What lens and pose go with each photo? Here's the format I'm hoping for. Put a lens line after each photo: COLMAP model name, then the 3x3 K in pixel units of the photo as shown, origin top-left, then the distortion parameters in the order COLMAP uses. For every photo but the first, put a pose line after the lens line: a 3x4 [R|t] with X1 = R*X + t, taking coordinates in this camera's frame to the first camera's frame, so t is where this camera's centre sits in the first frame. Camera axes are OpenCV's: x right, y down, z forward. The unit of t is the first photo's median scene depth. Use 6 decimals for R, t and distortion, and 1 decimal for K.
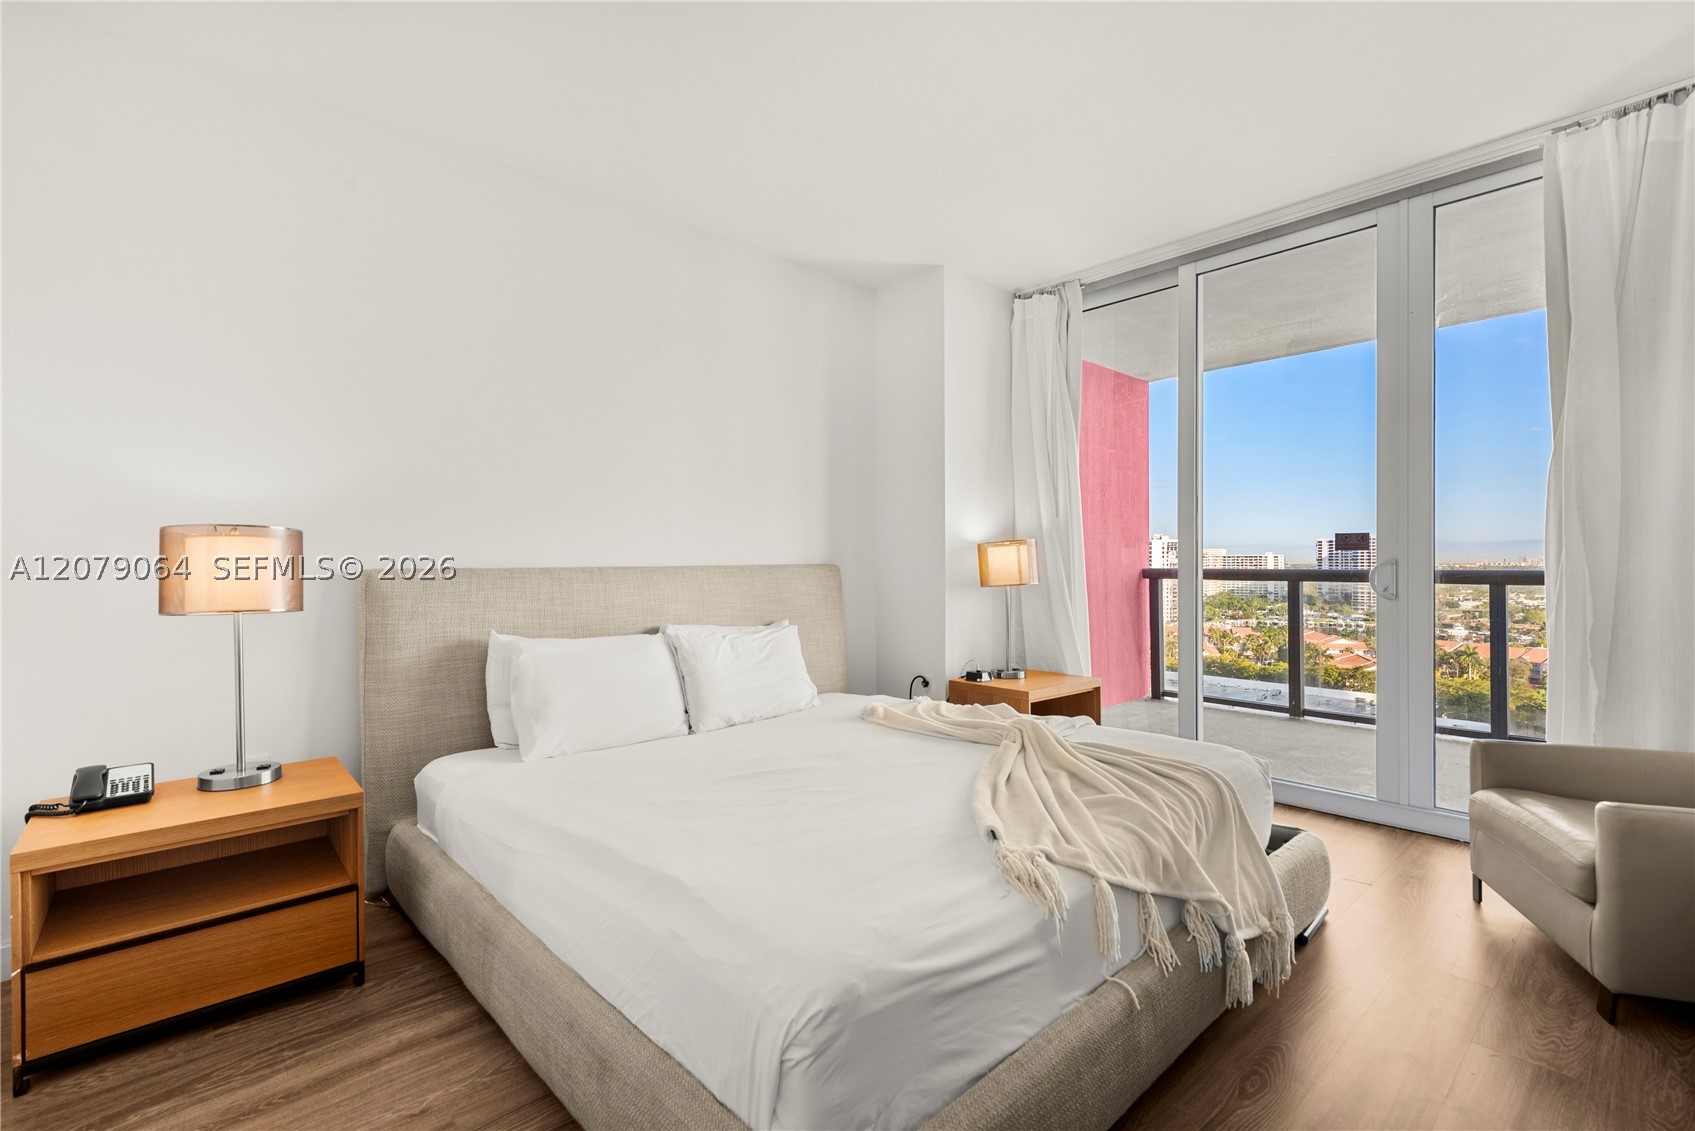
lens RADIAL K [[767.9, 0, 848.8], [0, 767.9, 562.5], [0, 0, 1]] dist [0.011332, -0.001568]
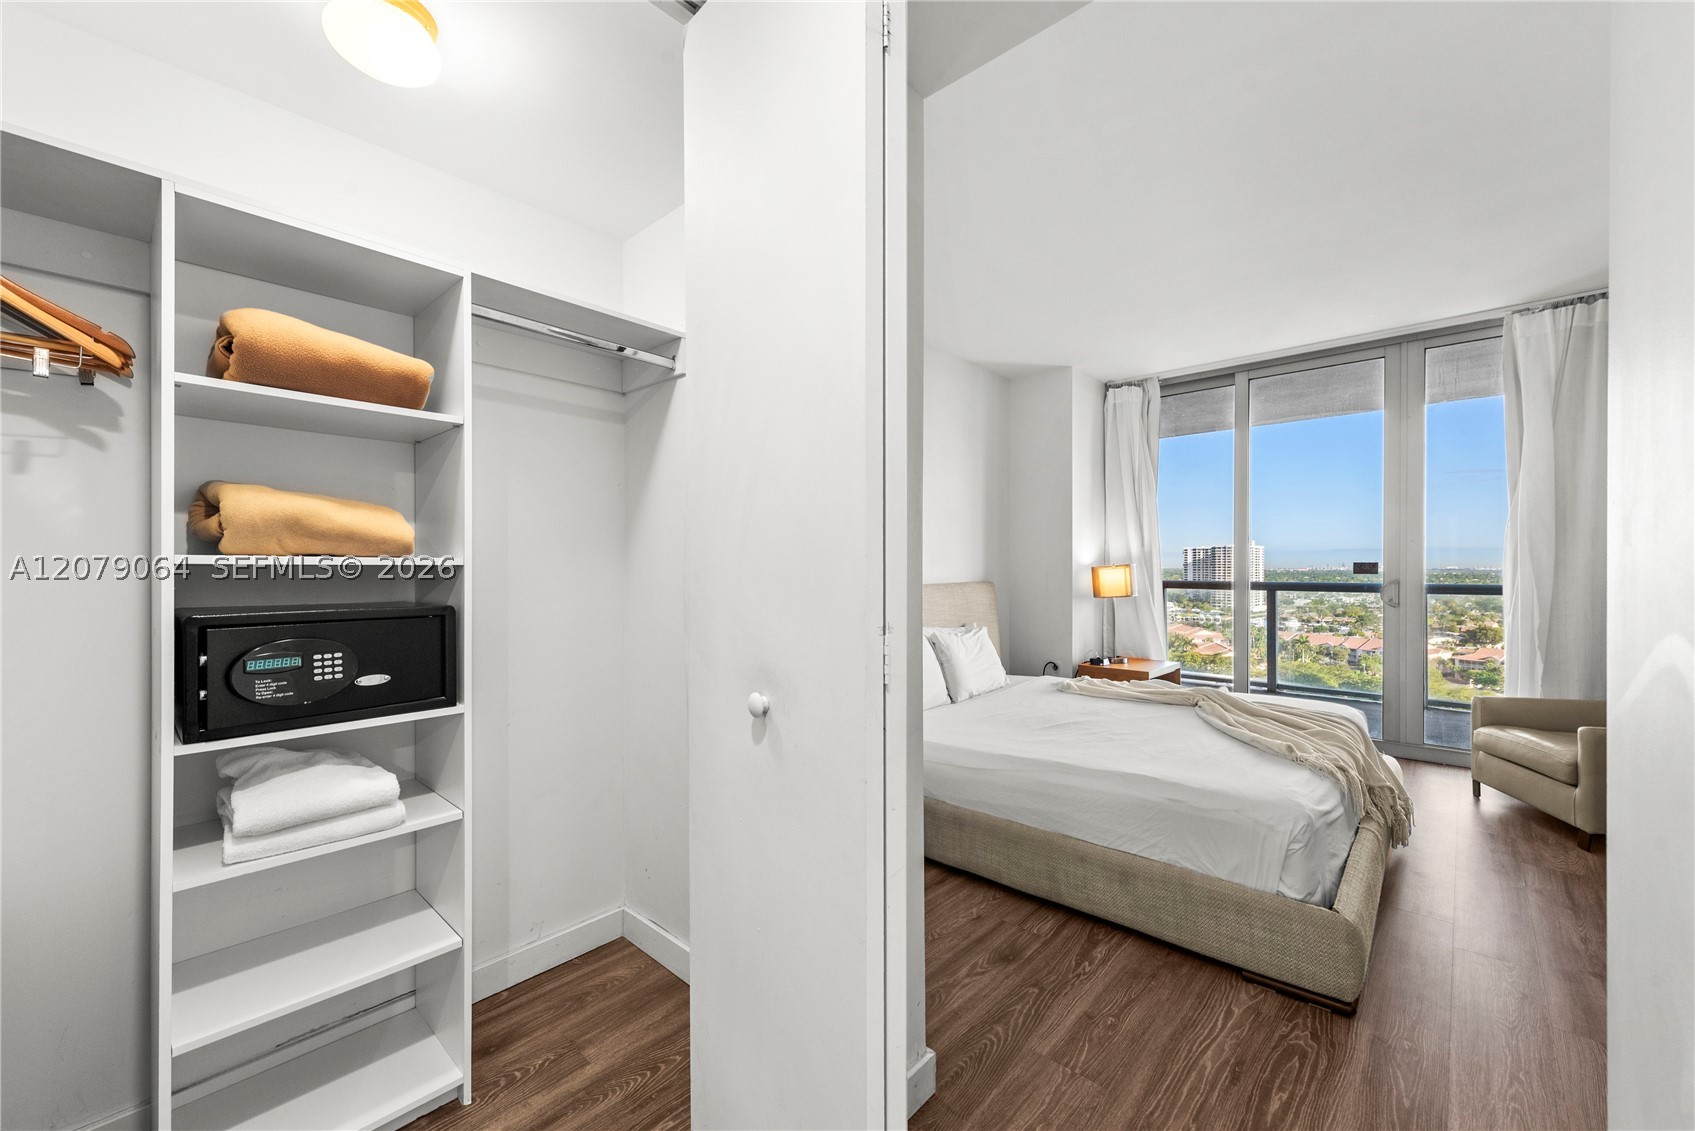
lens RADIAL K [[679.4, 0, 847.3], [0, 679.4, 568.8], [0, 0, 1]] dist [0.015663, -0.003708]
pose [[0.995505, 0.000910, 0.094704, -0.406952], [-0.001311, 0.999990, 0.004175, -0.025917], [-0.094700, -0.004280, 0.995497, -0.191417]]
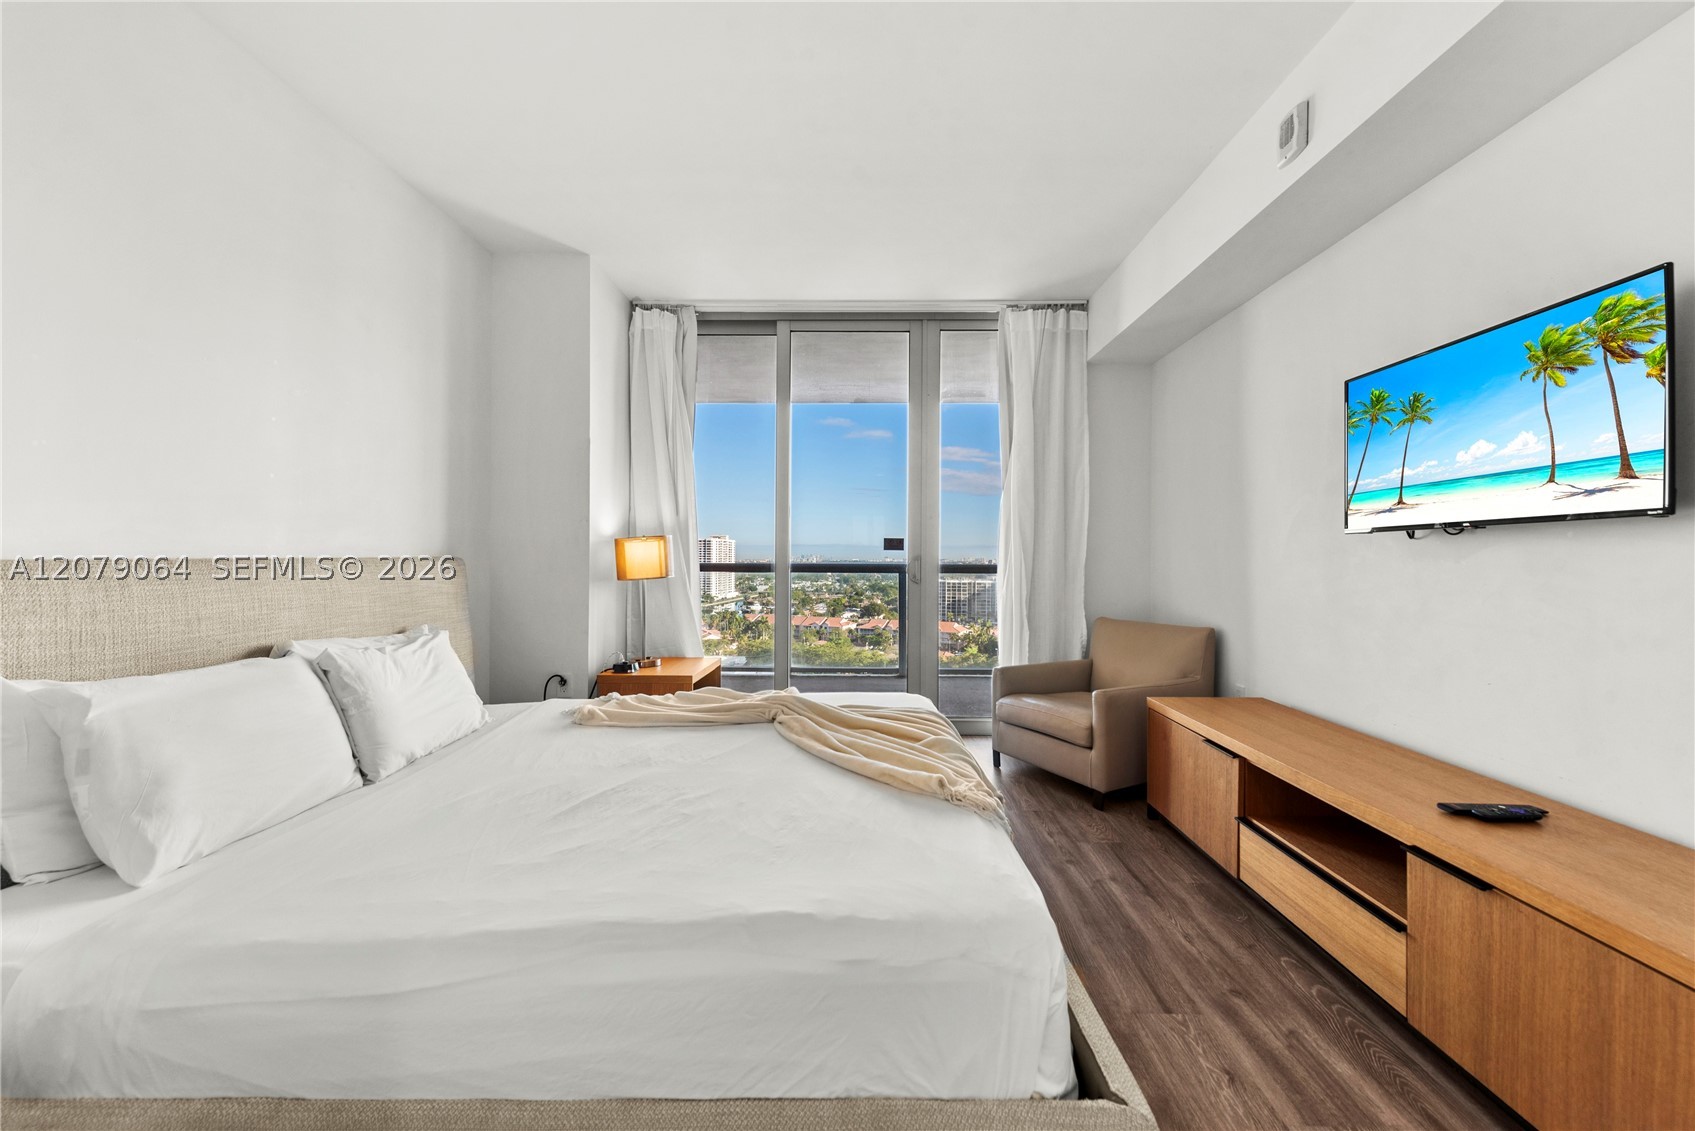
lens RADIAL K [[679.4, 0, 856.5], [0, 679.4, 556.1], [0, 0, 1]] dist [0.015663, -0.003708]
pose [[0.680770, 0.008448, 0.732449, -0.288875], [-0.006839, 0.999963, -0.005176, 0.002027], [-0.732465, -0.001486, 0.680803, 0.157717]]
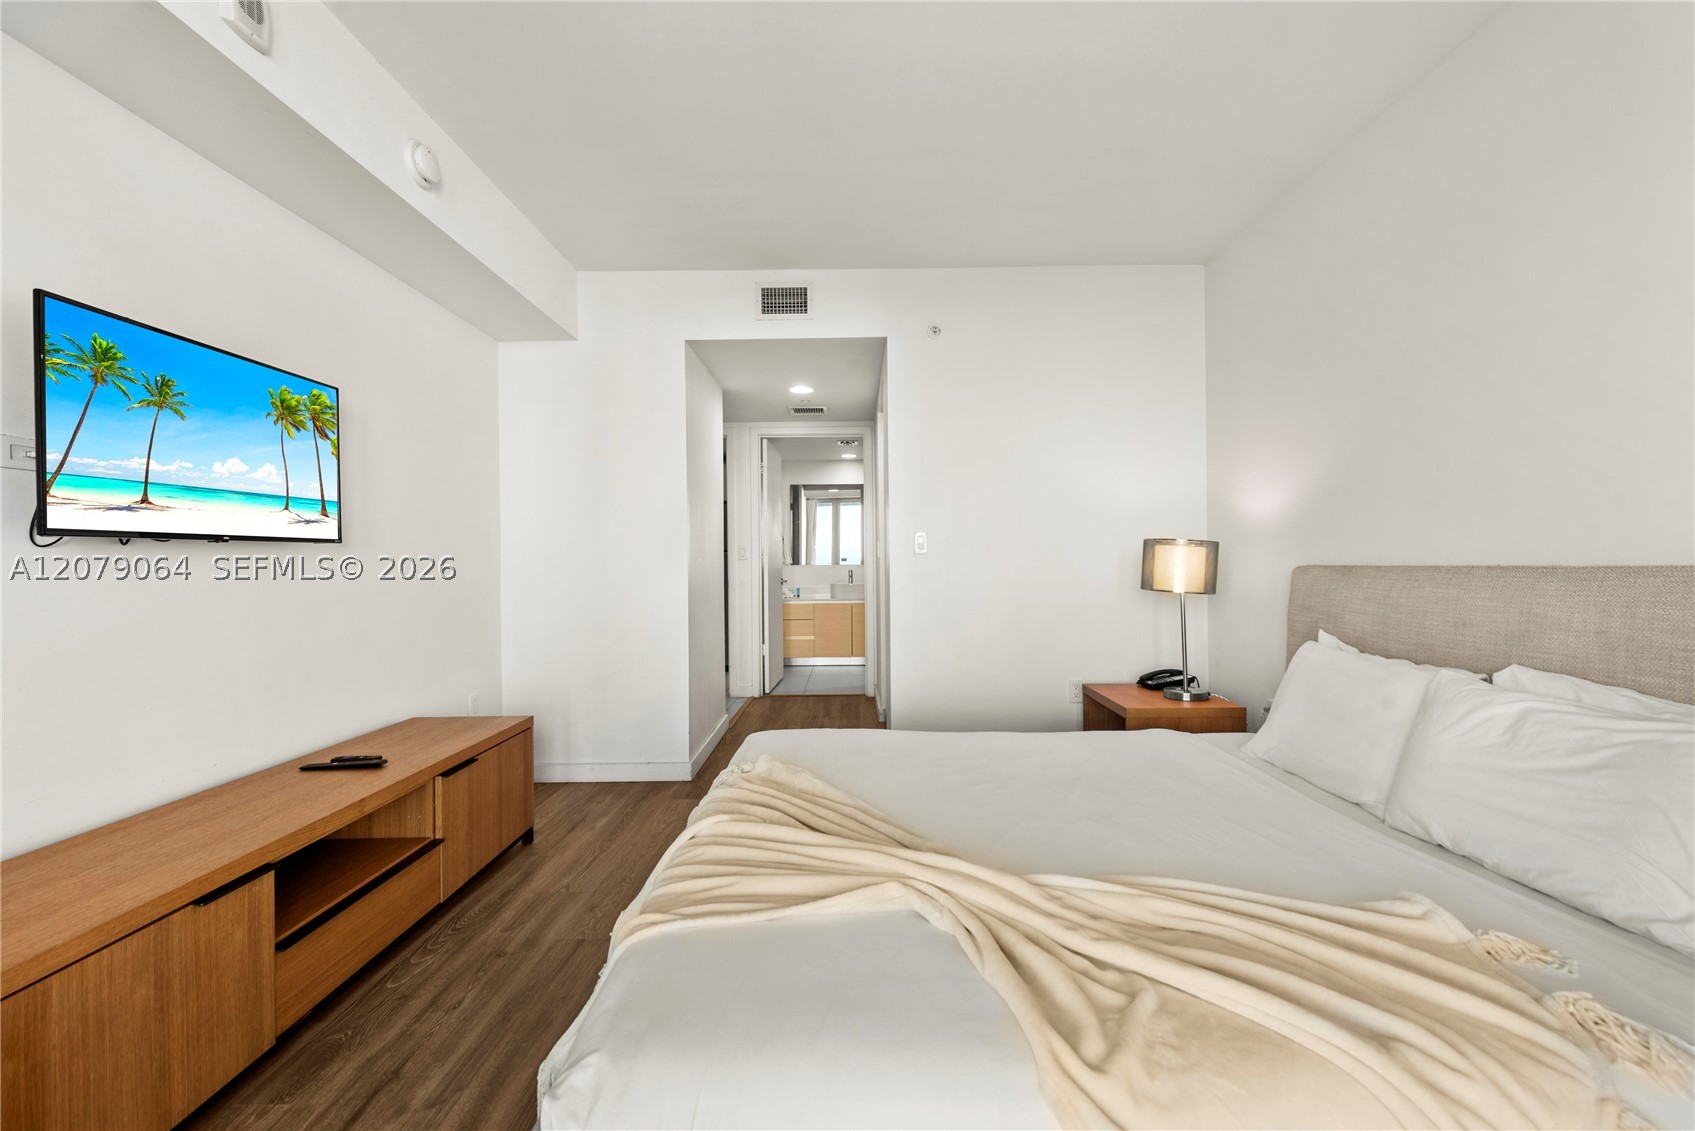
lens RADIAL K [[693.4, 0, 840.7], [0, 693.4, 542.4], [0, 0, 1]] dist [-0.024950, -0.000555]
pose [[-0.690131, -0.001093, -0.723683, 0.406014], [0.025162, 0.999358, -0.025504, 0.001468], [0.723247, -0.035811, -0.689661, 0.820237]]
